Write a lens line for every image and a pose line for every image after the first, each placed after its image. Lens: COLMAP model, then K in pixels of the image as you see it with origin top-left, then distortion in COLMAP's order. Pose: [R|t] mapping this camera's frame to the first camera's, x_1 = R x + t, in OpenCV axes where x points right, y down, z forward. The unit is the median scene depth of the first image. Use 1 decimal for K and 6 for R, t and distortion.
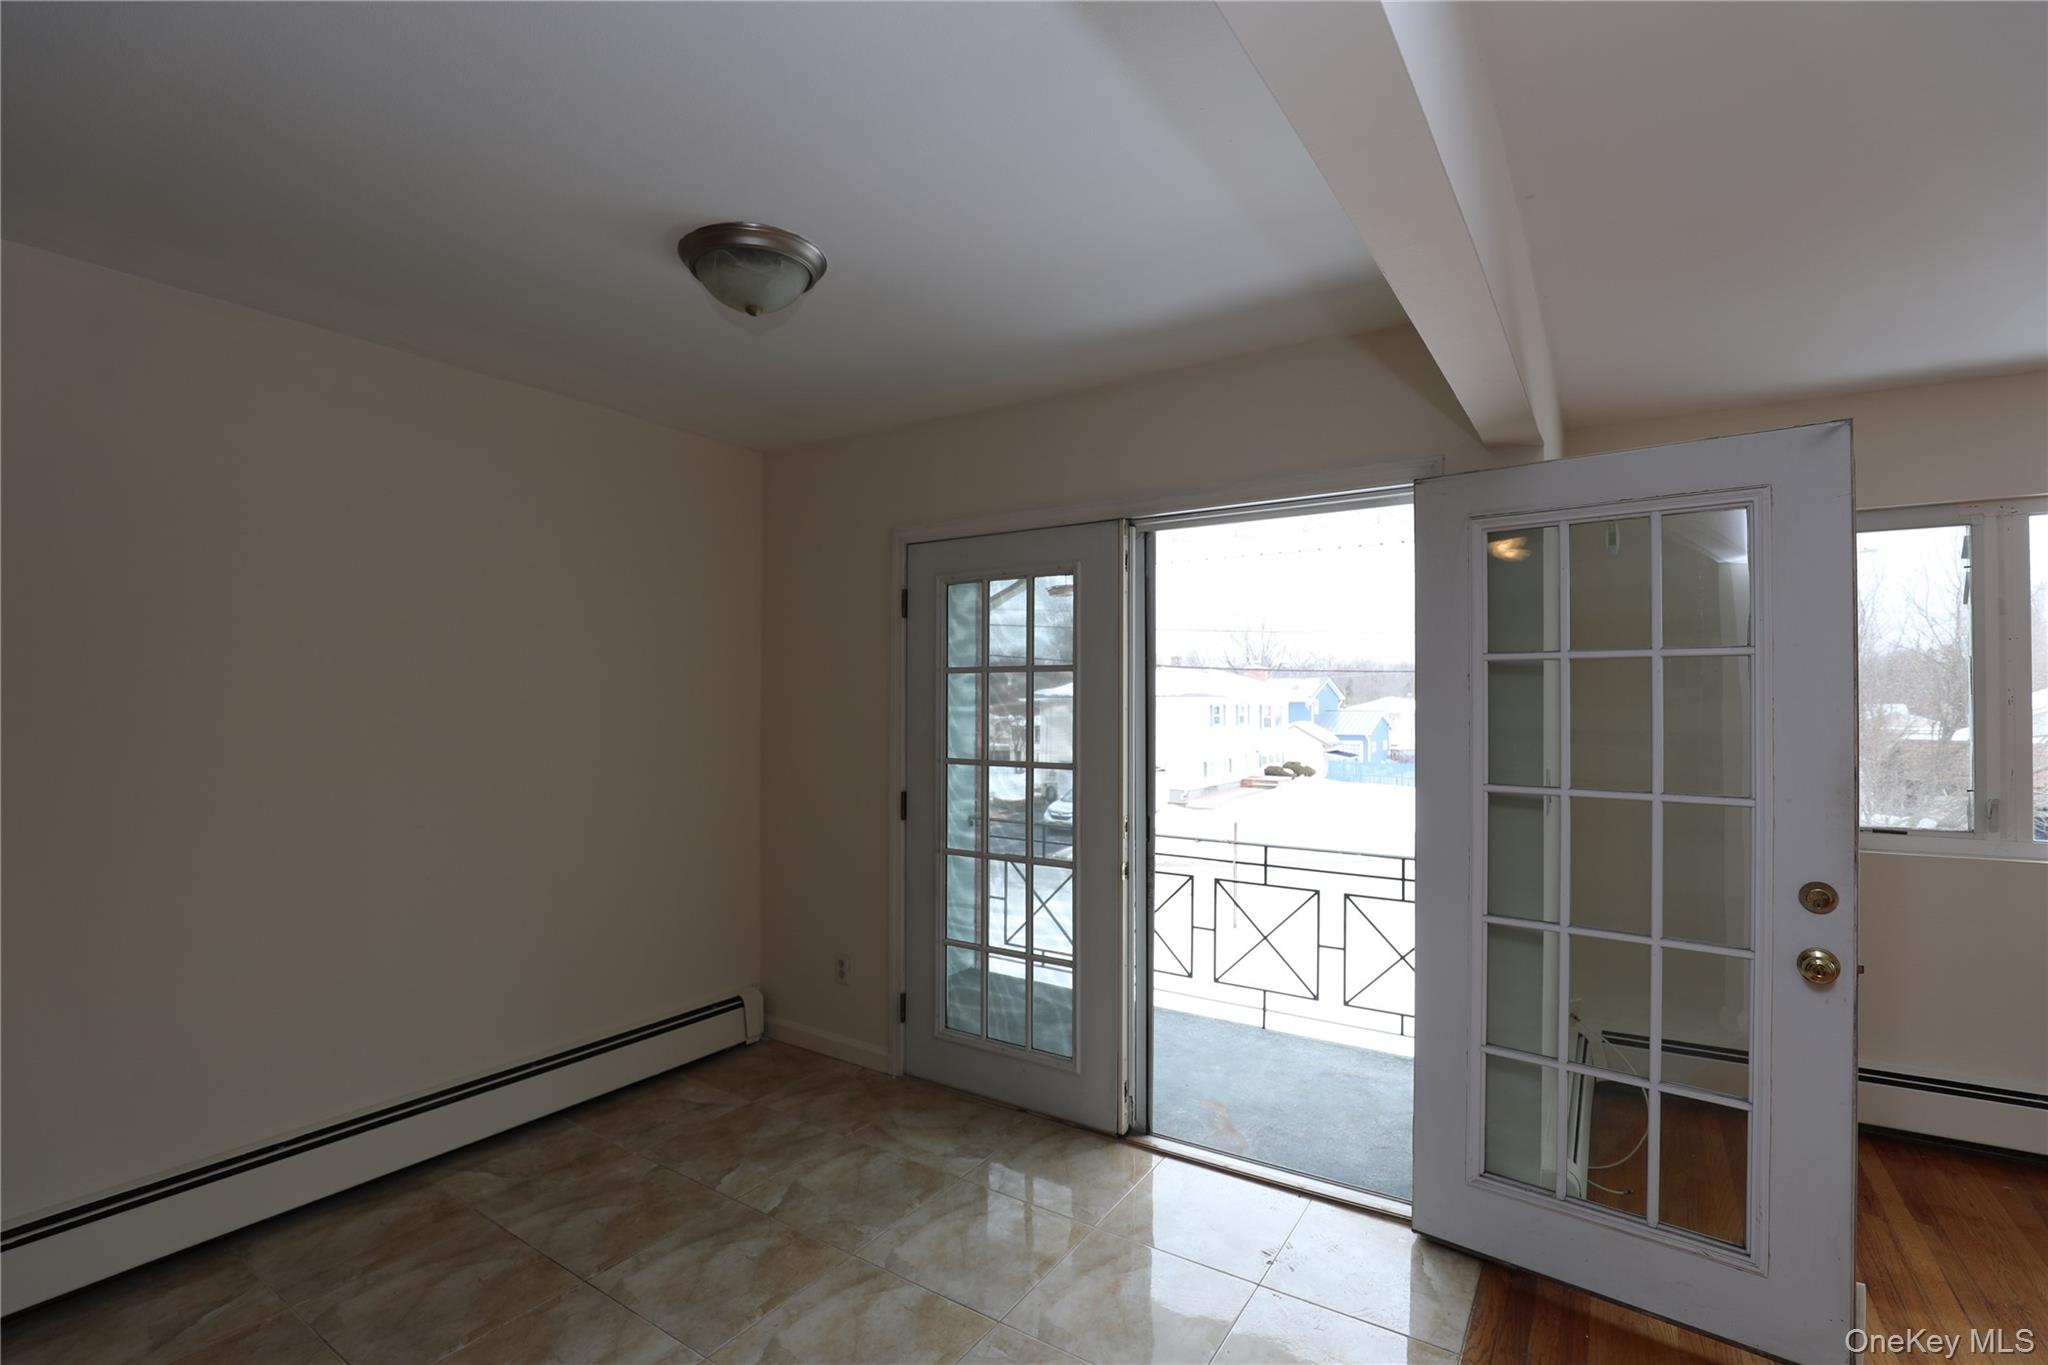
lens RADIAL K [[925.9, 0, 1018.4], [0, 925.9, 682.7], [0, 0, 1]] dist [-0.044545, 0.007756]
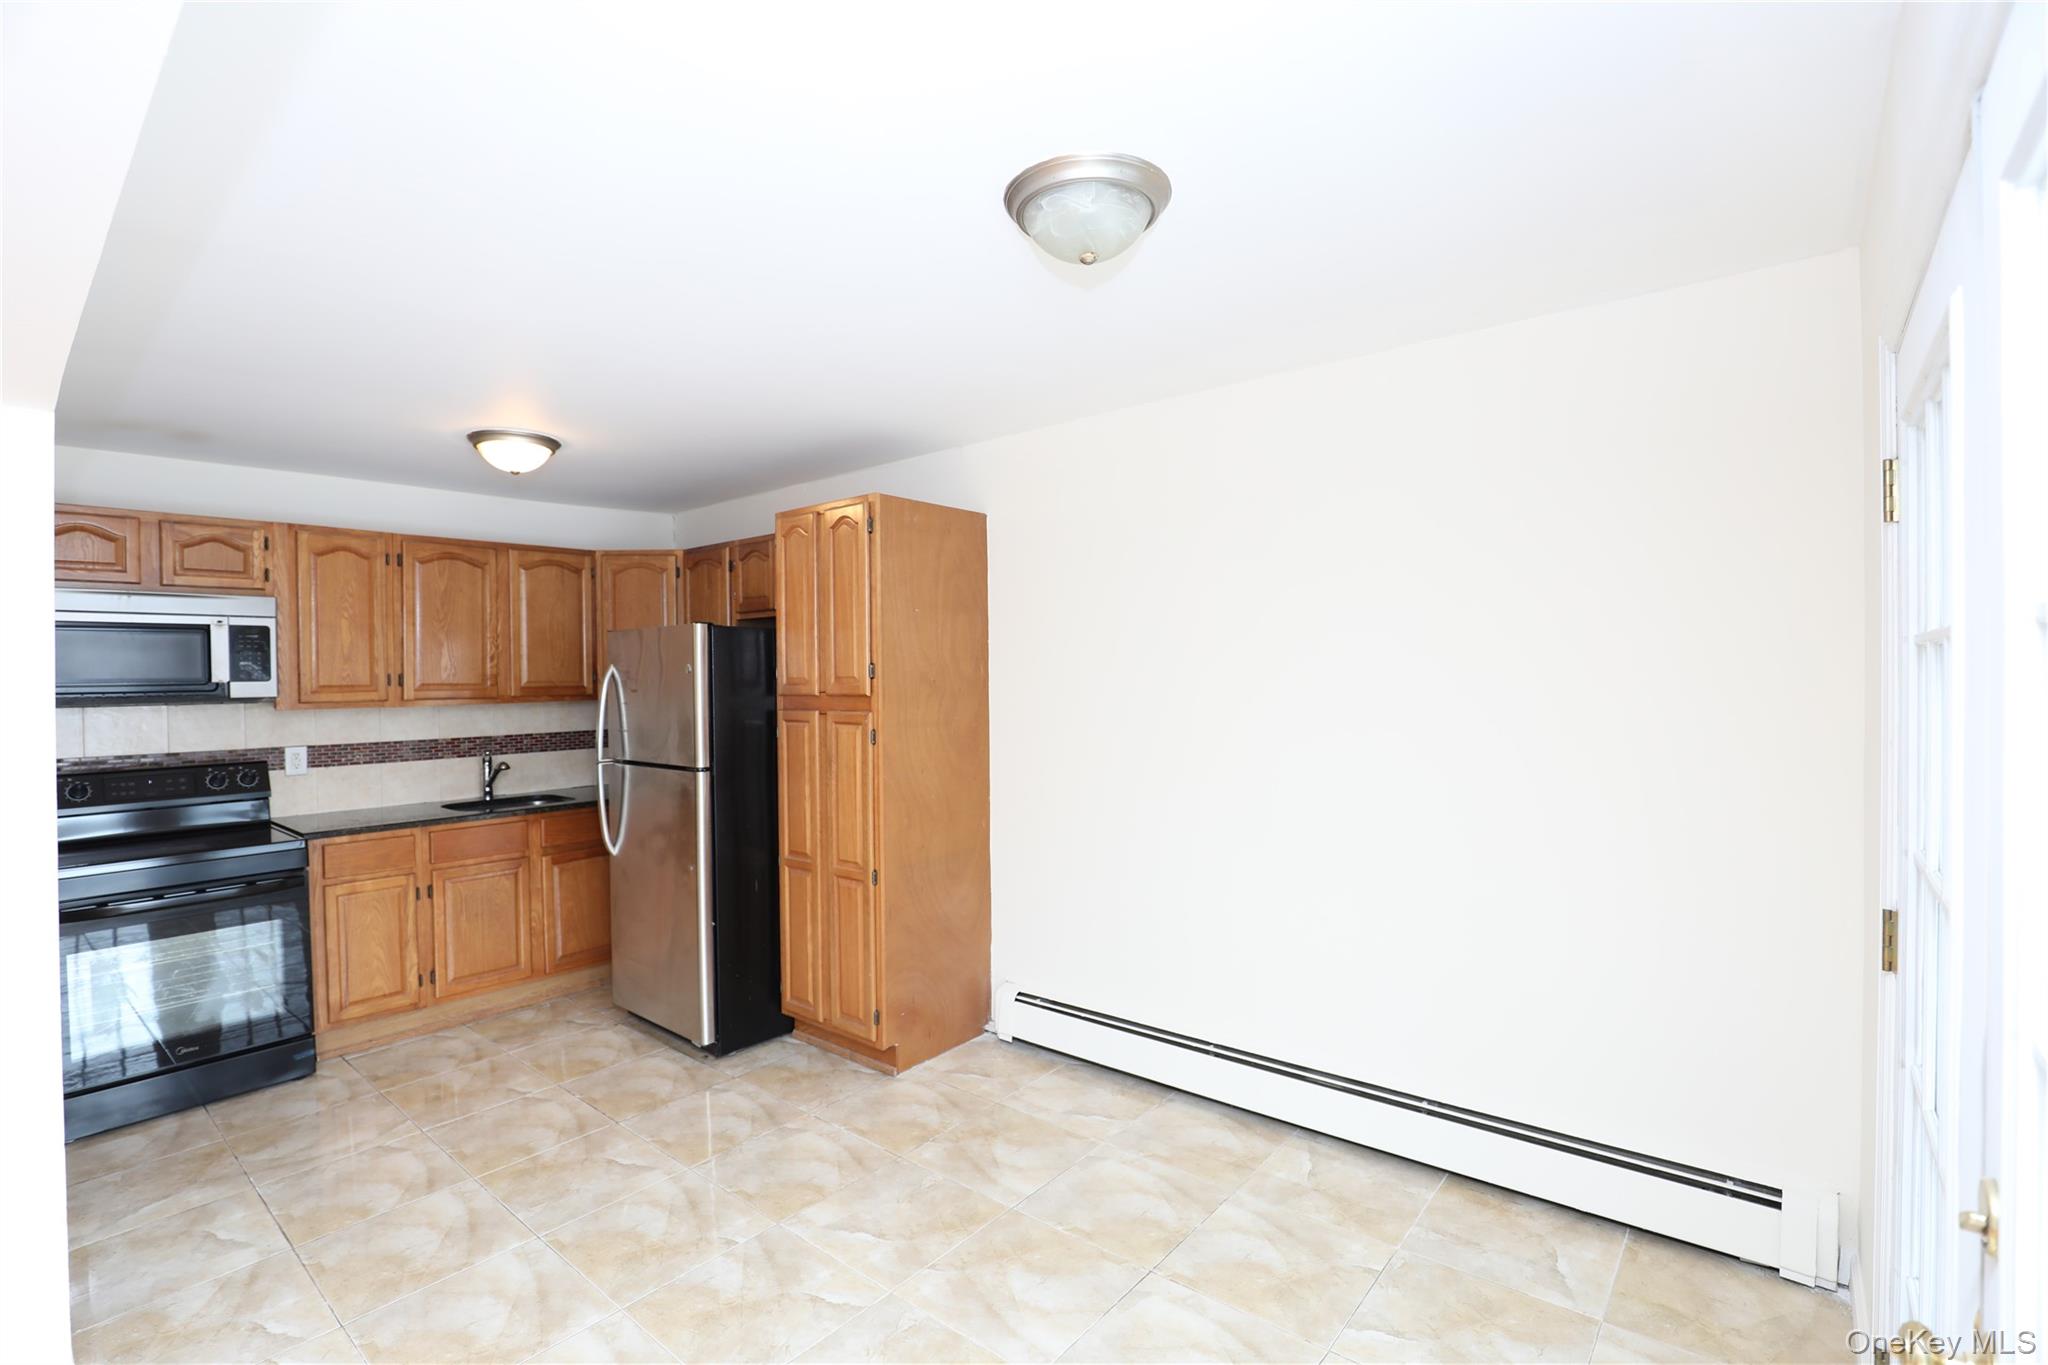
lens RADIAL K [[925.9, 0, 1018.4], [0, 925.9, 682.7], [0, 0, 1]] dist [-0.044545, 0.007756]
pose [[-0.115821, 0.011473, -0.993204, 0.377199], [0.035017, 0.999359, 0.007461, -0.014691], [0.992653, -0.033915, -0.116148, 0.666377]]
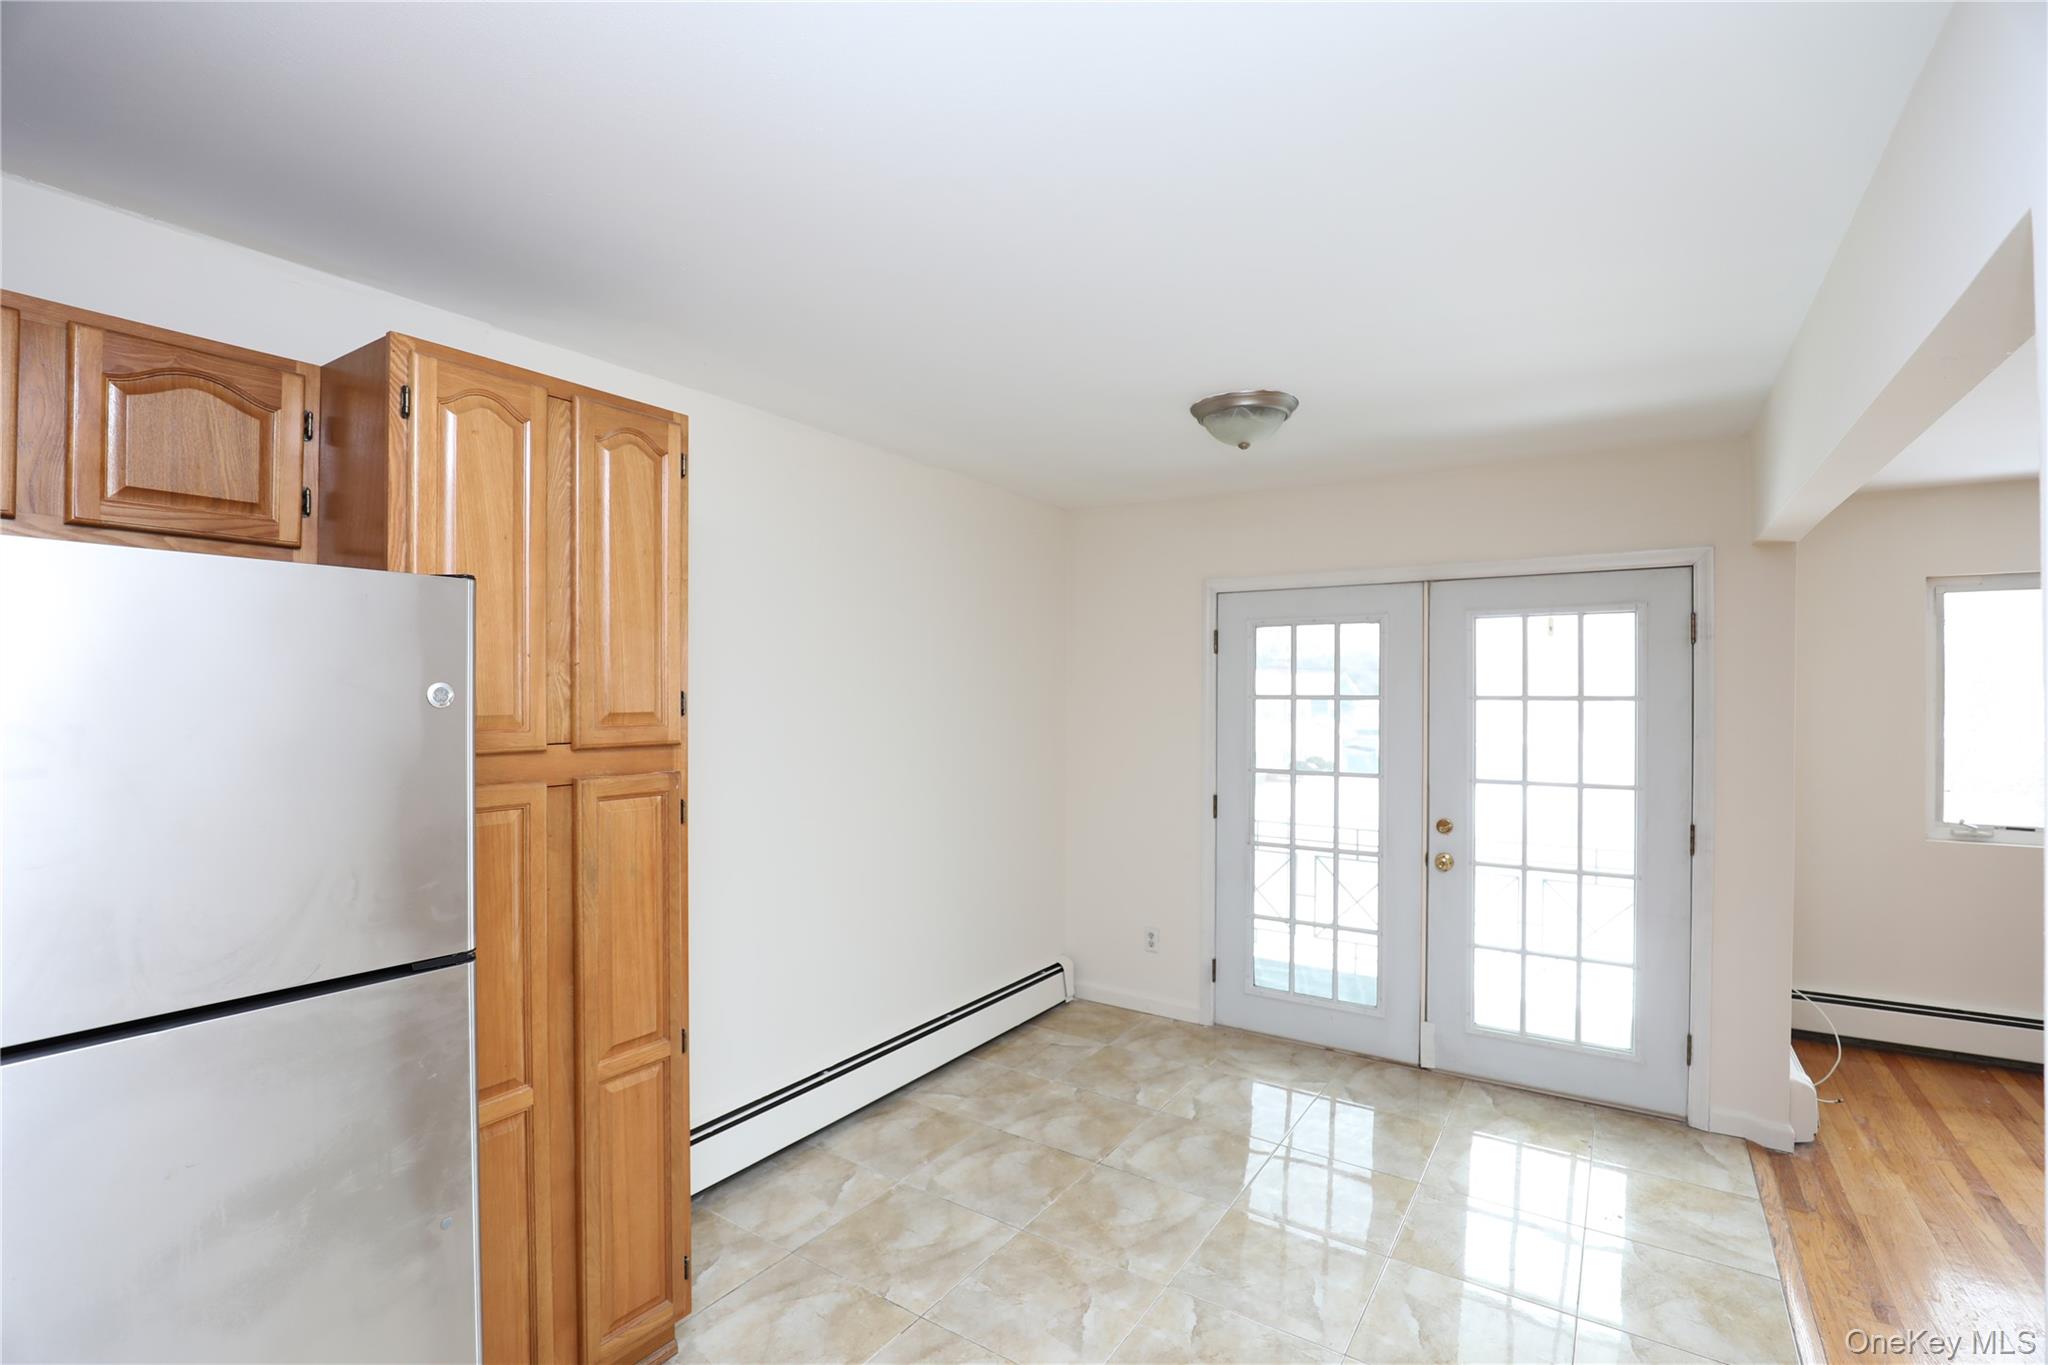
lens RADIAL K [[925.9, 0, 1018.4], [0, 925.9, 682.7], [0, 0, 1]] dist [-0.044545, 0.007756]
pose [[0.999907, 0.002509, -0.013435, -0.392347], [-0.002363, 0.999938, 0.010845, -0.047250], [0.013461, -0.010812, 0.999851, -0.245039]]
